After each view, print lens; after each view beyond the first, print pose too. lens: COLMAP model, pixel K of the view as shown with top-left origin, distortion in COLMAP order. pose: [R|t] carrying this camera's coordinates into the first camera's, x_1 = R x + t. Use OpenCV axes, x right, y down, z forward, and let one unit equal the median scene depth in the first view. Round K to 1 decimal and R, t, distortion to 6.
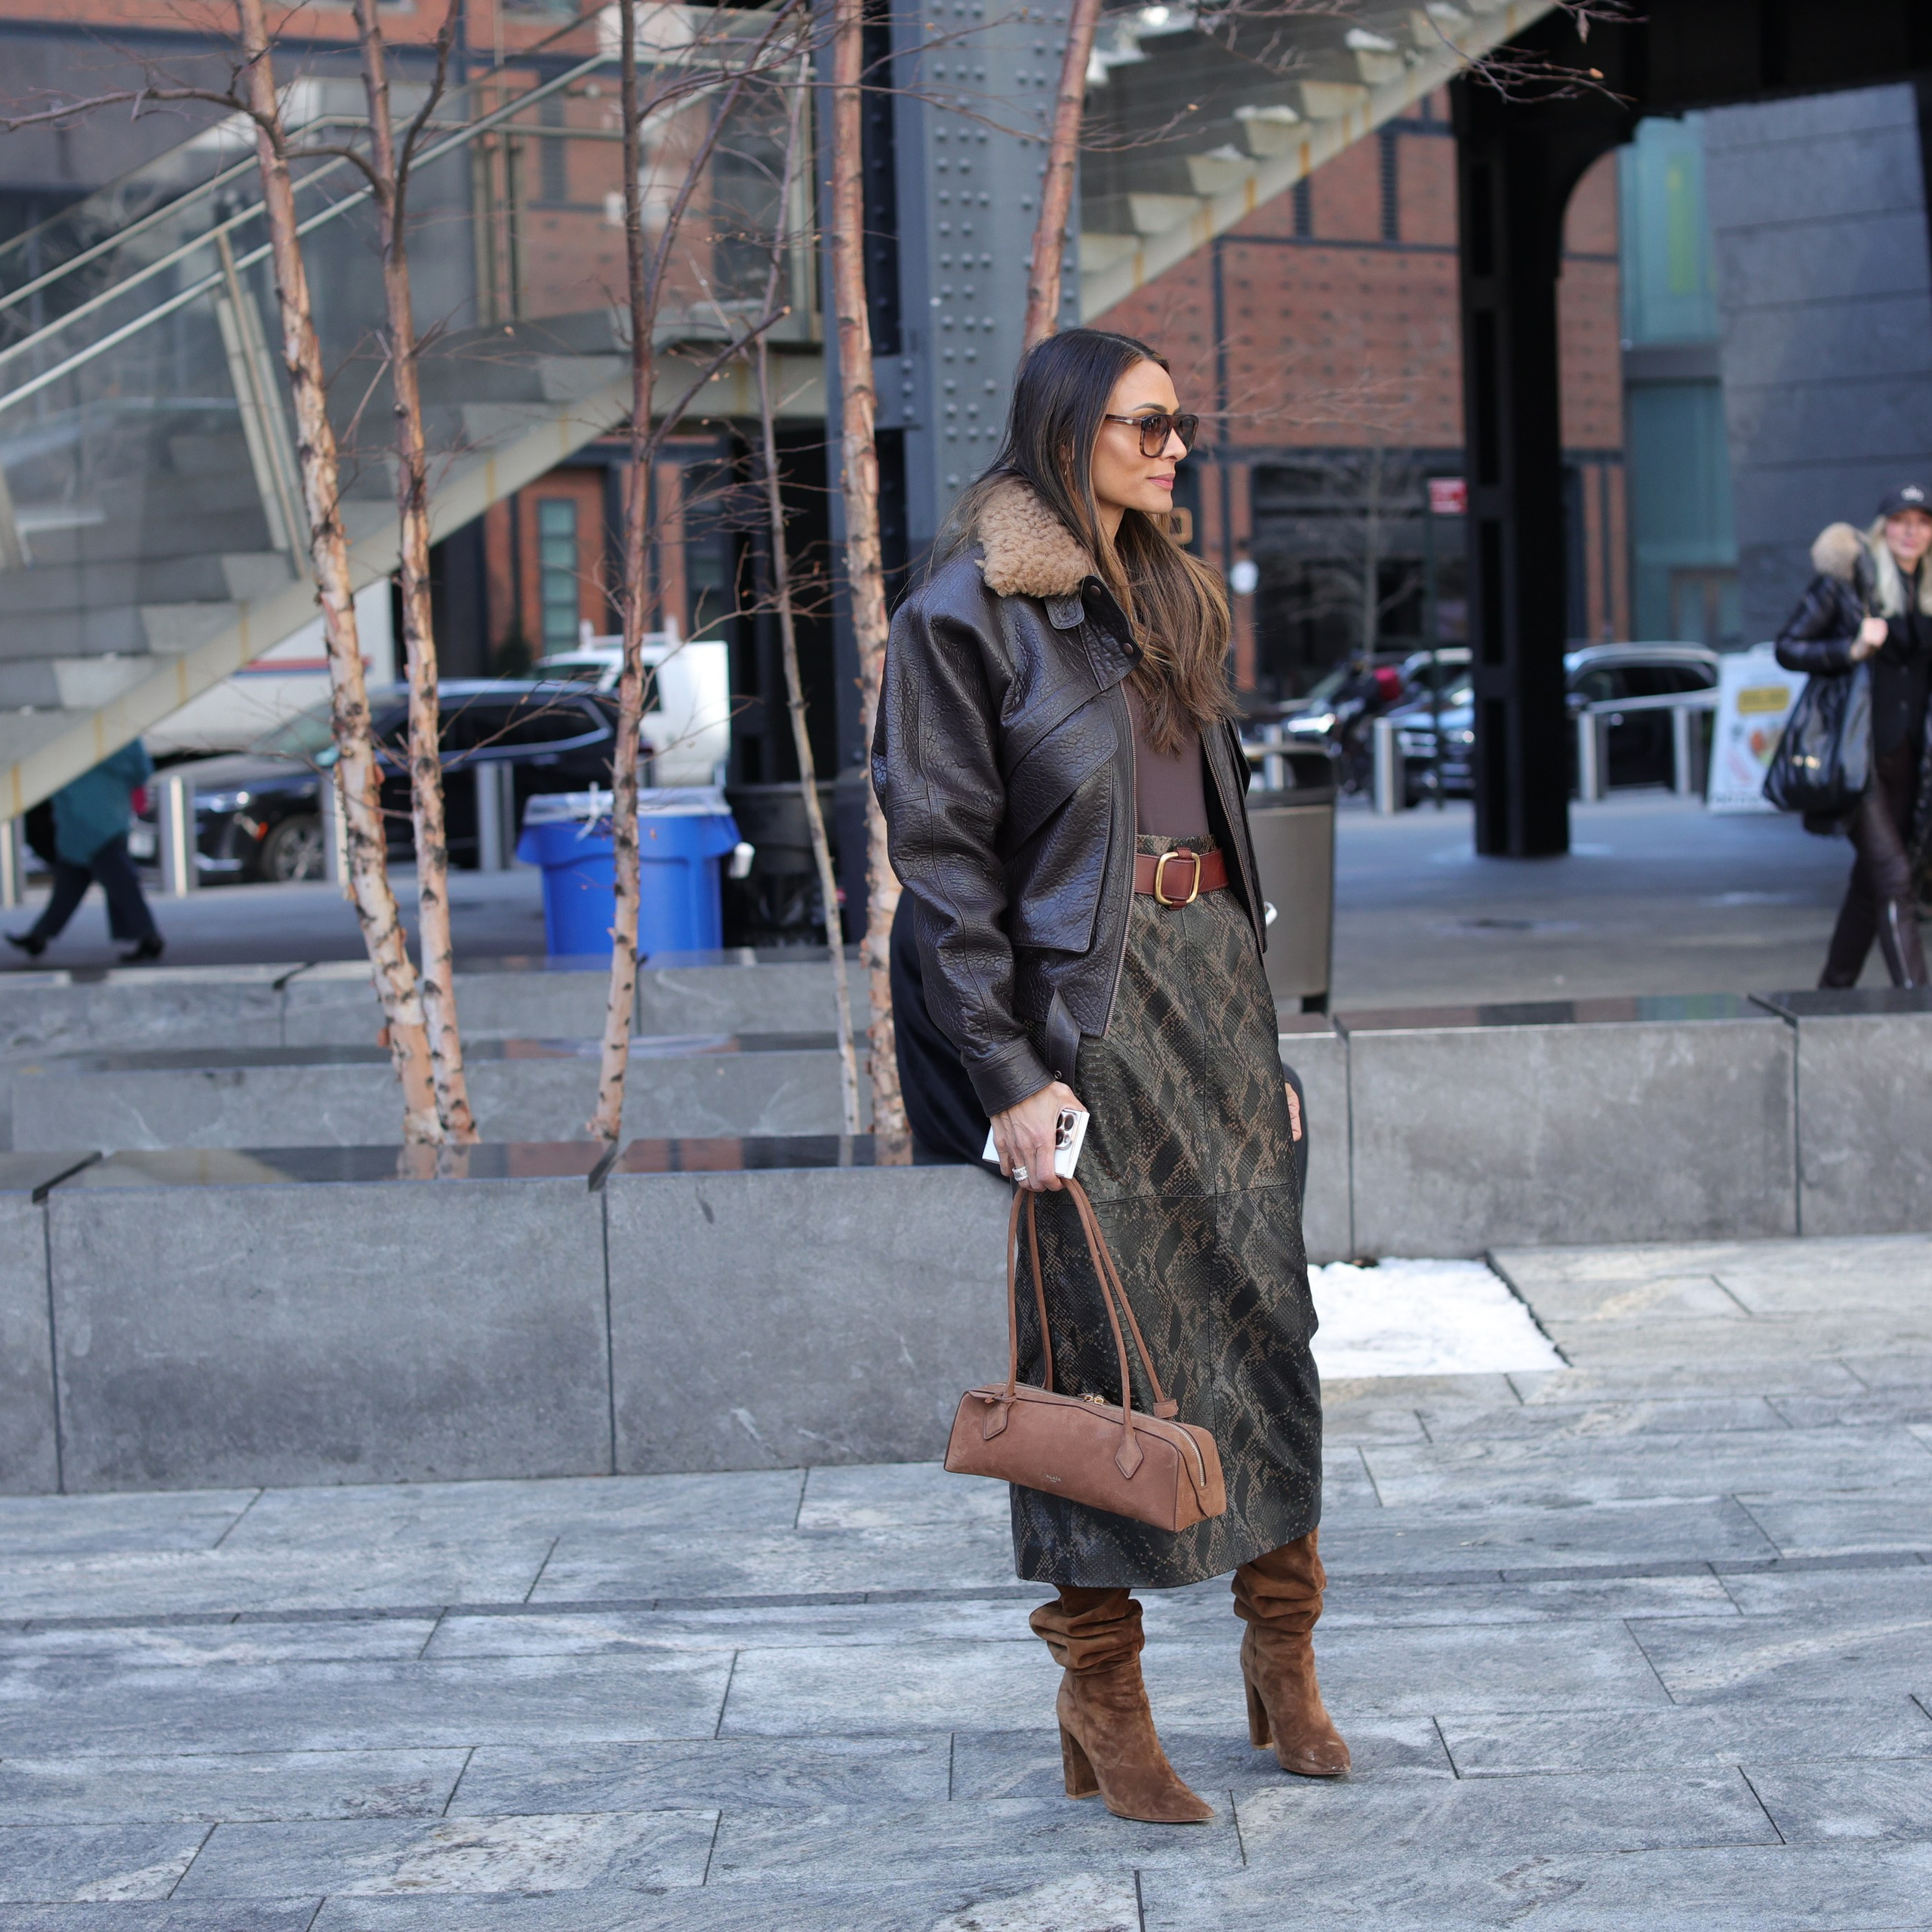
lens RADIAL K [[4149.1, 0, 965.6], [0, 4149.1, 966.7], [0, 0, 1]] dist [-0.135025, 0.000000]
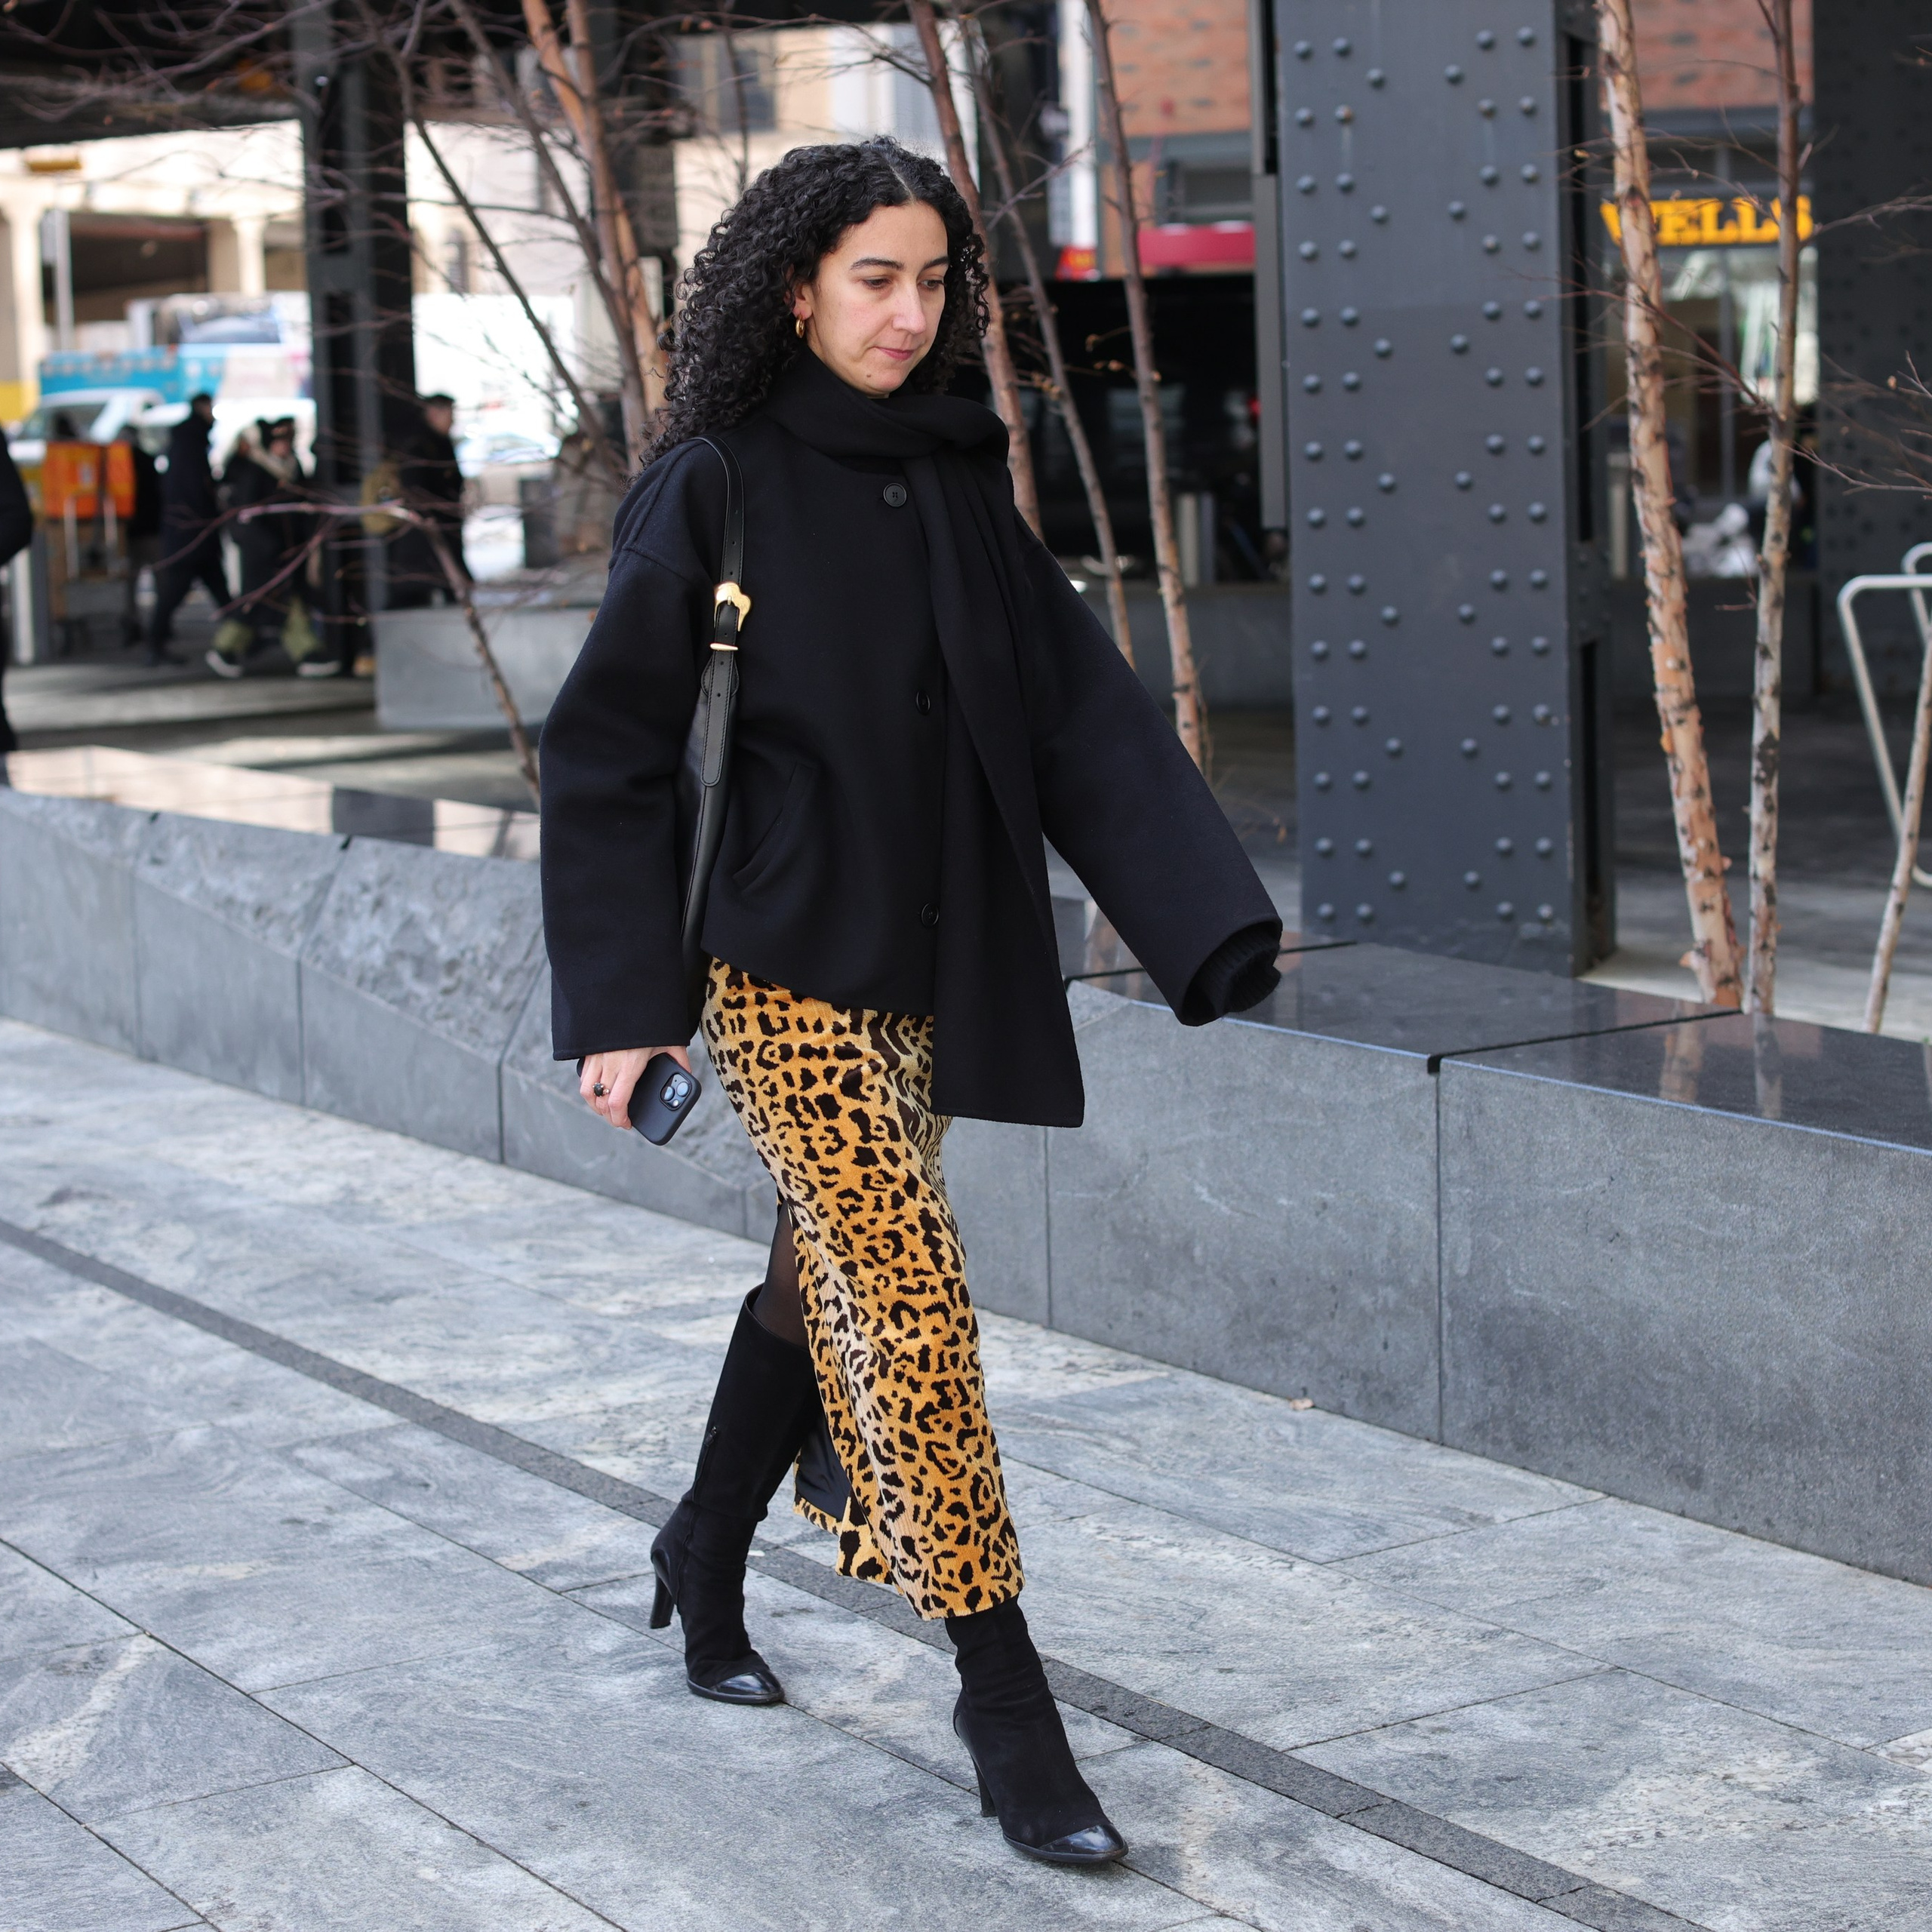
lens RADIAL K [[4149.1, 0, 976.4], [0, 4149.1, 962.5], [0, 0, 1]] dist [-0.135025, 0.000000]
pose [[0.540081, 0.126590, -0.832038, 0.461037], [-0.047347, 0.991628, 0.120137, -0.065039], [0.840280, -0.025490, 0.541553, 0.618673]]
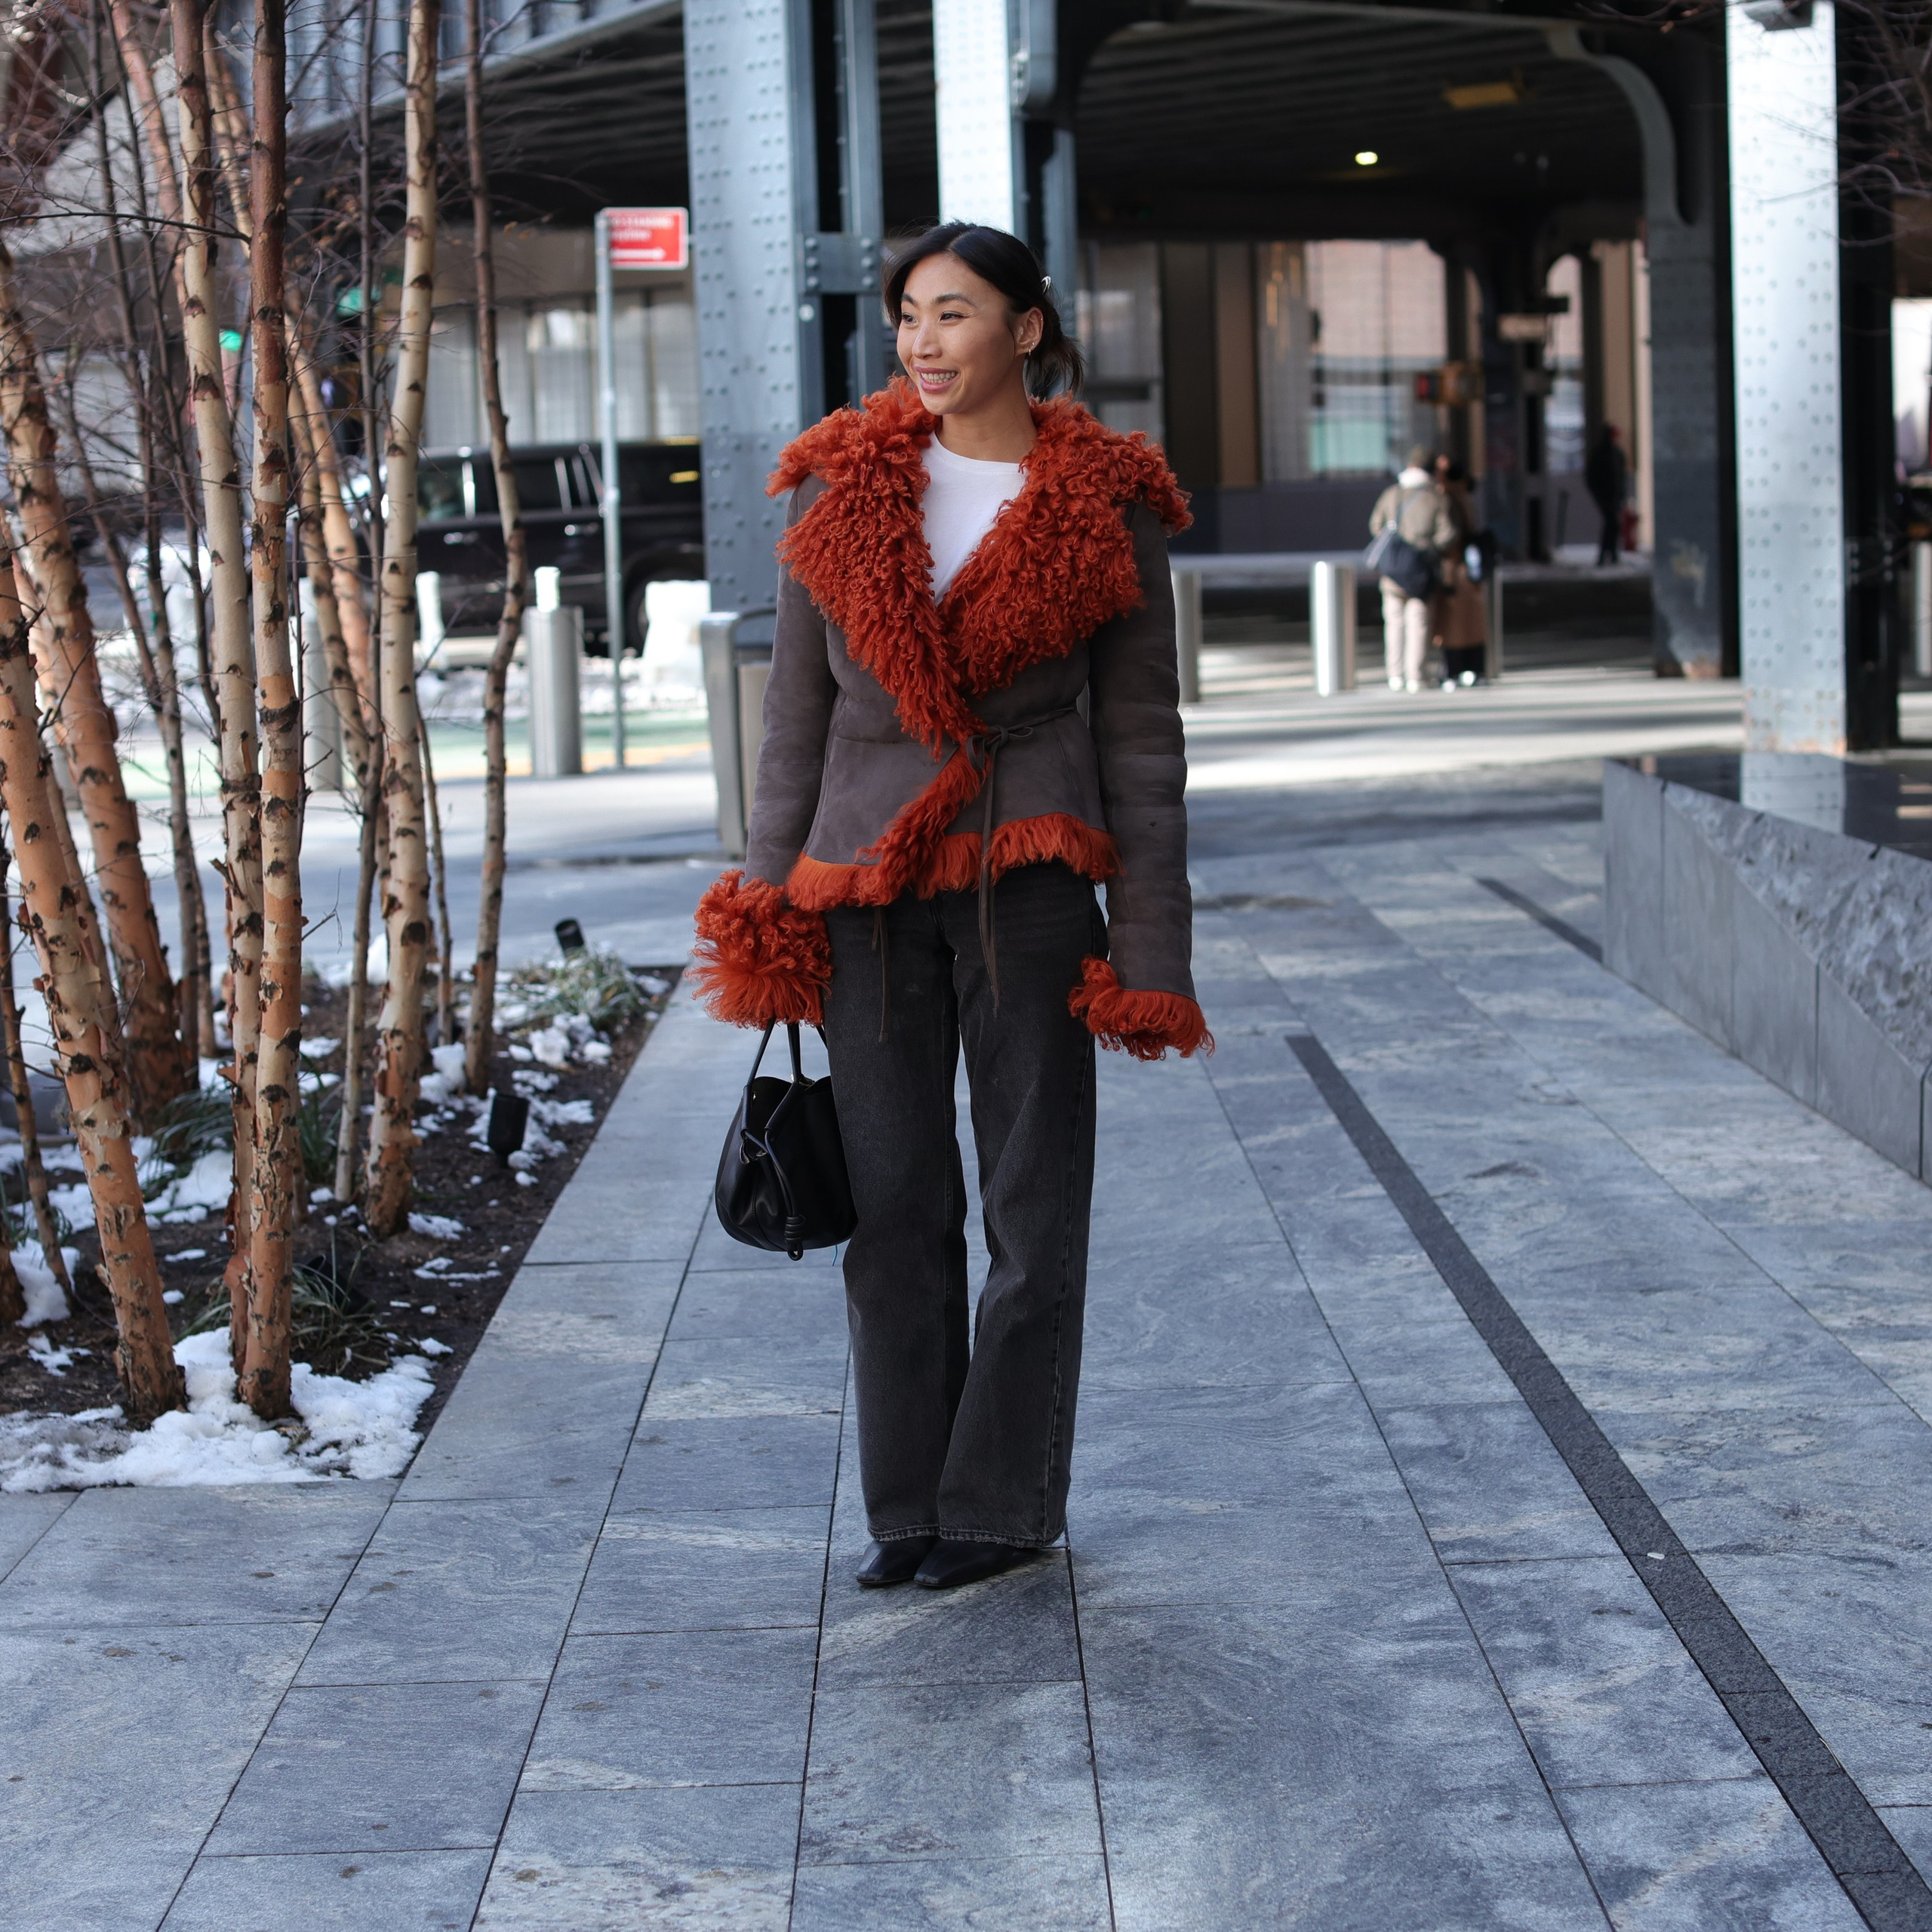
lens RADIAL K [[4149.1, 0, 975.8], [0, 4149.1, 959.9], [0, 0, 1]] dist [-0.135025, 0.000000]
pose [[0.016673, 0.145275, -0.989251, 0.577548], [-0.046963, 0.988410, 0.144360, -0.080551], [0.998757, 0.044051, 0.023303, 0.885426]]
